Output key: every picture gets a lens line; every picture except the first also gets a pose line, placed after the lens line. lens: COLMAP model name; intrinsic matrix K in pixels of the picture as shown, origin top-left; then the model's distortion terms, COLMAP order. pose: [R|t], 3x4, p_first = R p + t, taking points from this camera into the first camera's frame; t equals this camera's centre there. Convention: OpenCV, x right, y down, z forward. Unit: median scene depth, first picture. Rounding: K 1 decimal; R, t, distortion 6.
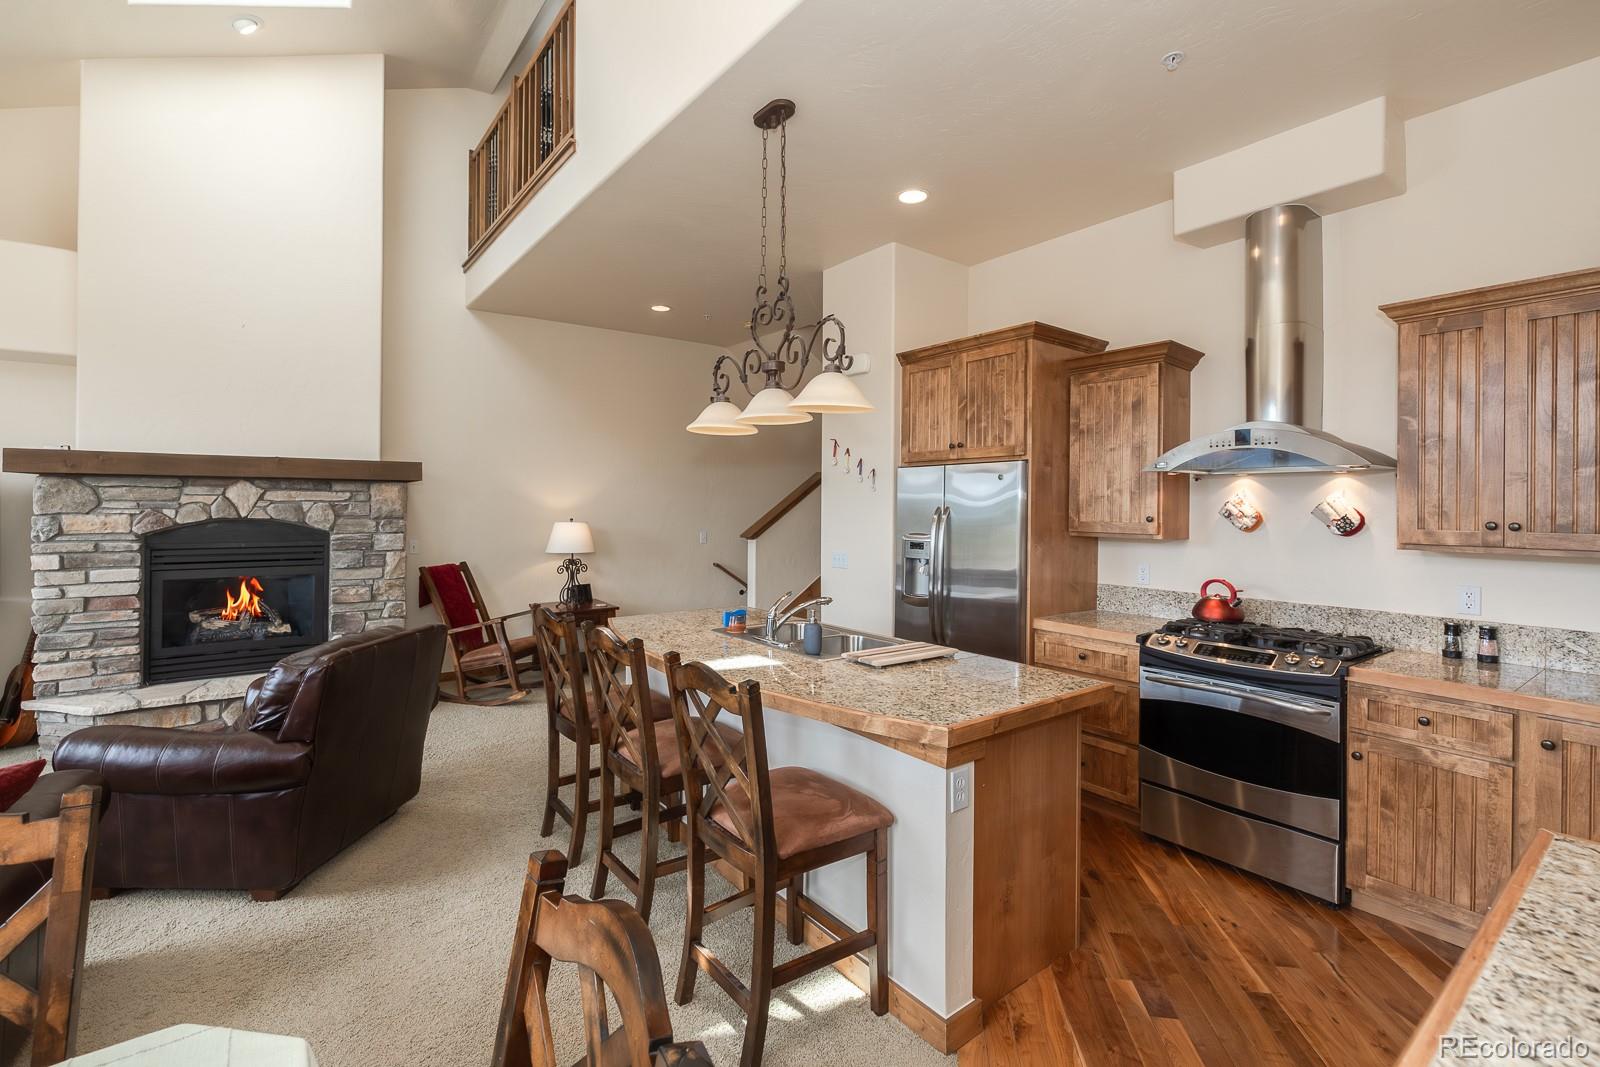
lens RADIAL K [[704.0, 0, 795.1], [0, 704.0, 504.4], [0, 0, 1]] dist [0.001613, 0.000330]
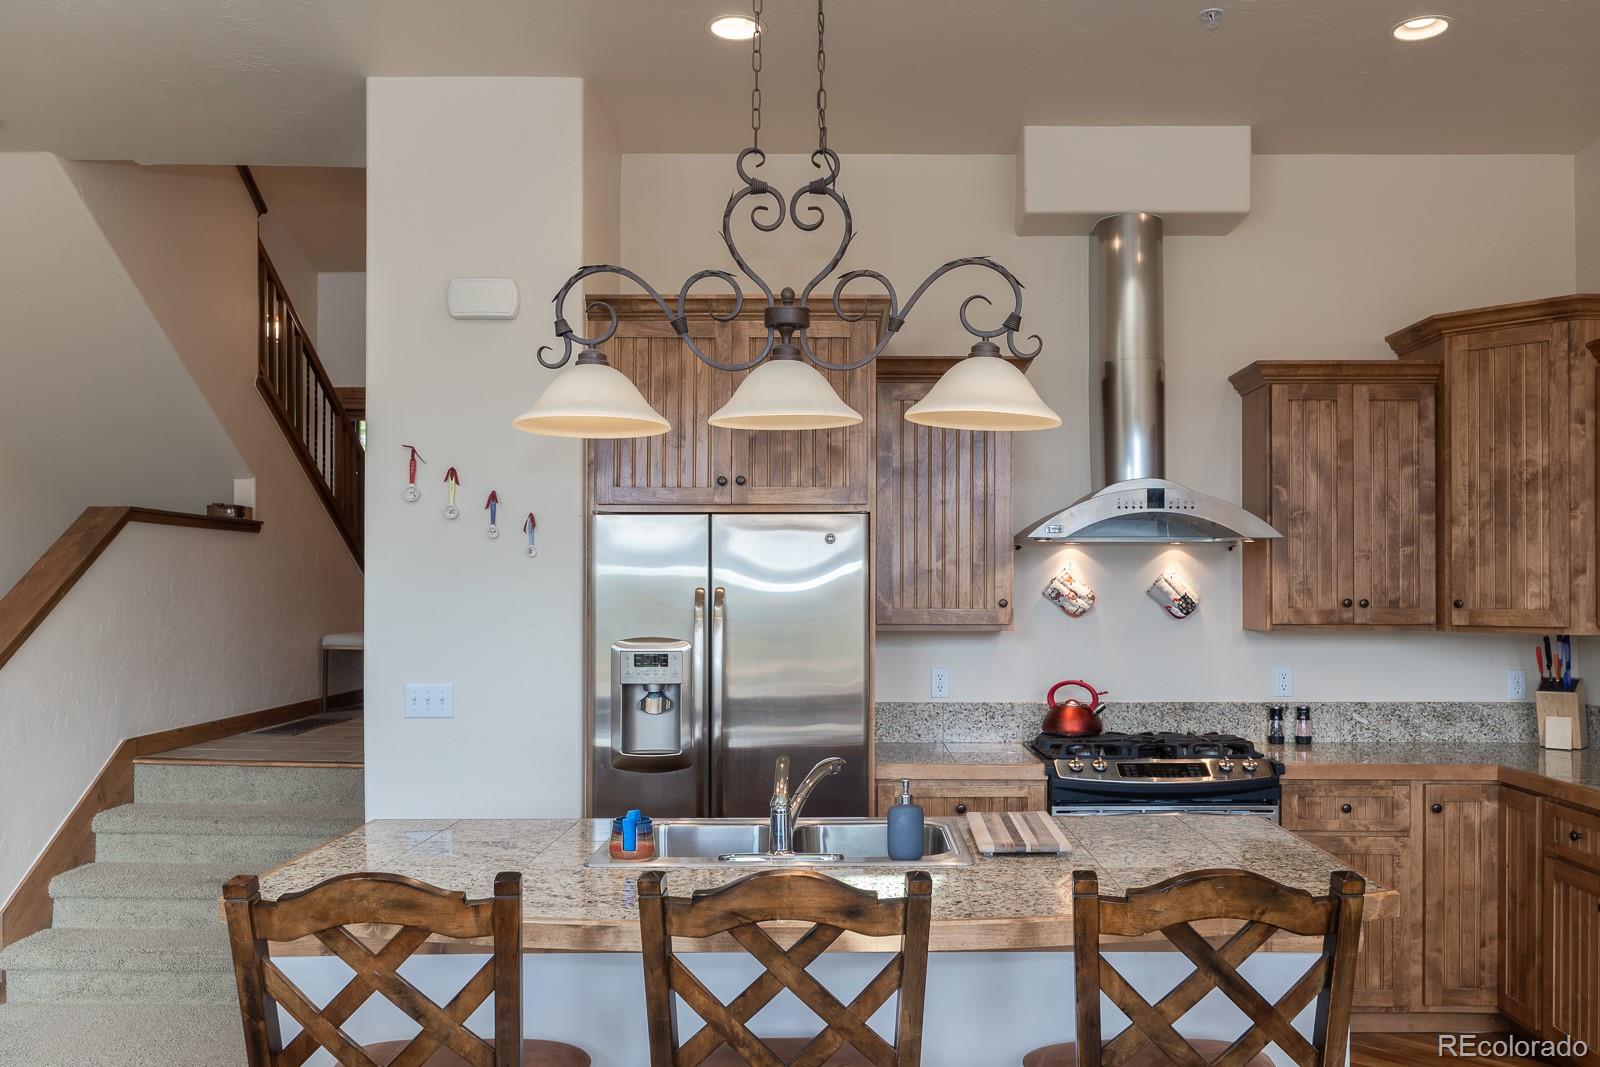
lens RADIAL K [[1291.4, 0, 848.1], [0, 1291.4, 579.8], [0, 0, 1]] dist [0.000381, -0.003407]
pose [[0.597171, -0.003708, 0.802105, -0.545733], [0.003087, 0.999993, 0.002325, -0.005169], [-0.802108, 0.001088, 0.597178, 0.295525]]
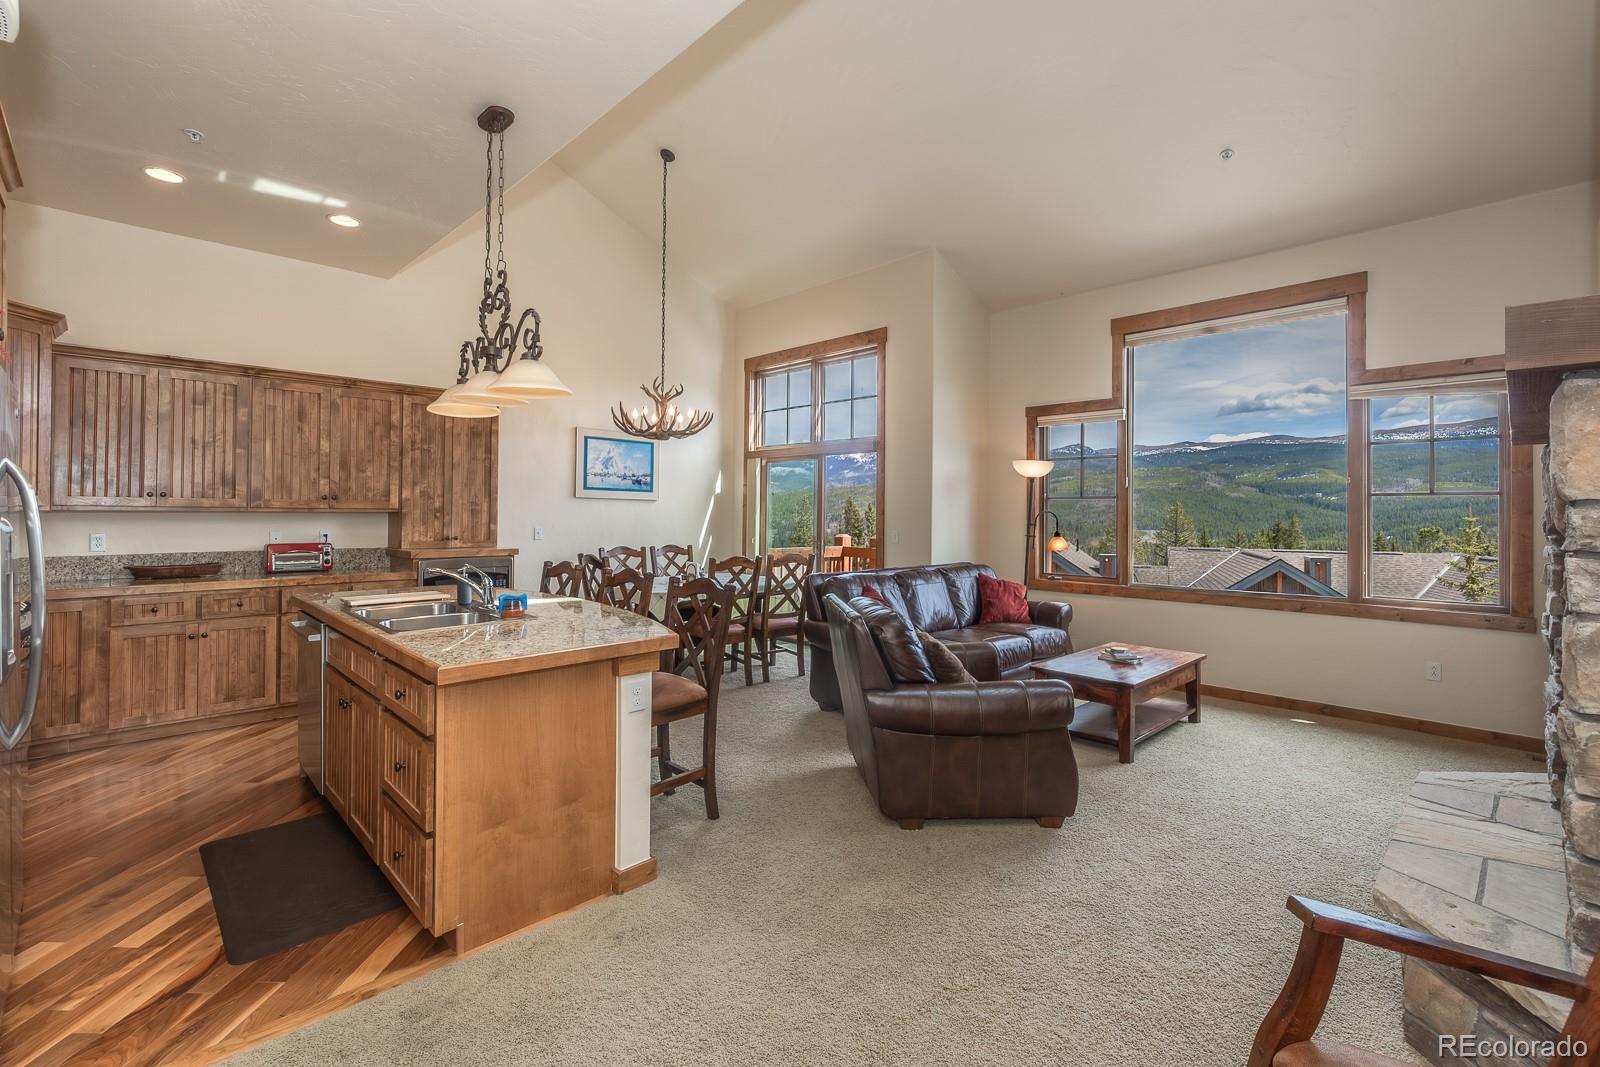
lens RADIAL K [[704.0, 0, 795.1], [0, 704.0, 504.4], [0, 0, 1]] dist [0.001613, 0.000330]
pose [[-0.991883, -0.017025, -0.126008, -0.262933], [-0.015323, 0.999778, -0.014470, 0.033721], [0.126226, -0.012422, -0.991924, 1.540625]]
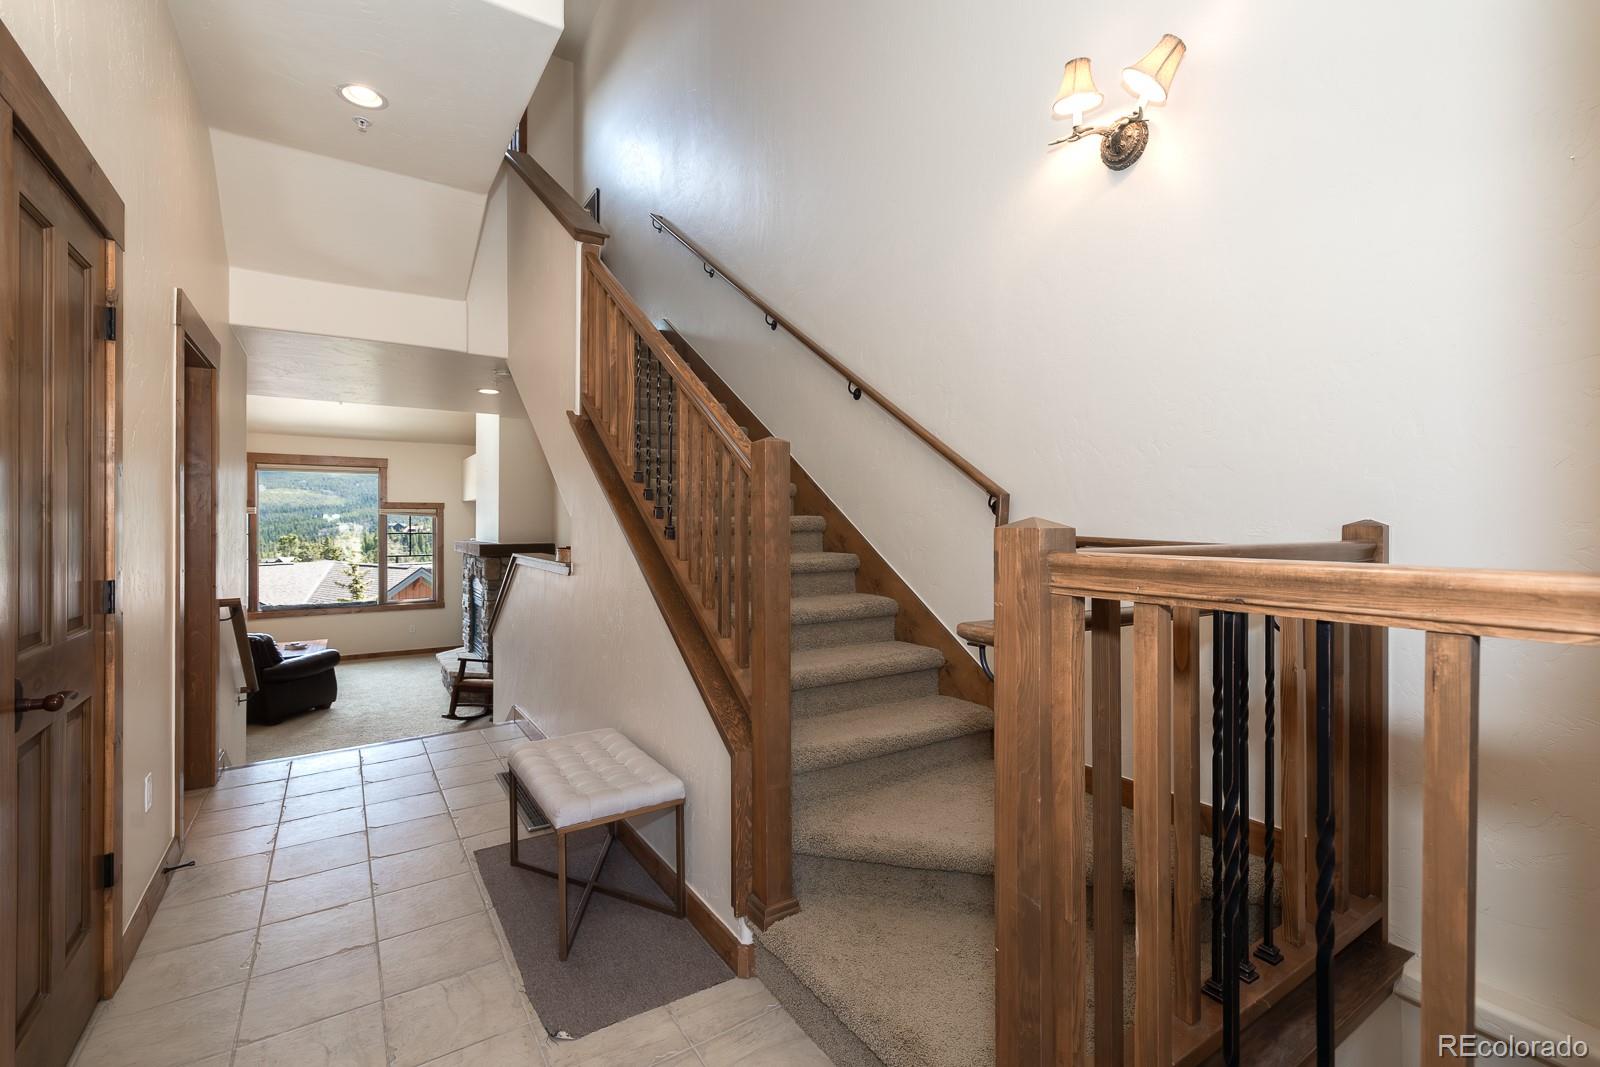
lens RADIAL K [[722.8, 0, 792.0], [0, 722.8, 513.9], [0, 0, 1]] dist [0.001997, 0.000387]
pose [[-0.086965, -0.014216, -0.996110, 1.202589], [0.004484, 0.999882, -0.014661, -0.124231], [0.996201, -0.005741, -0.086891, 2.242986]]
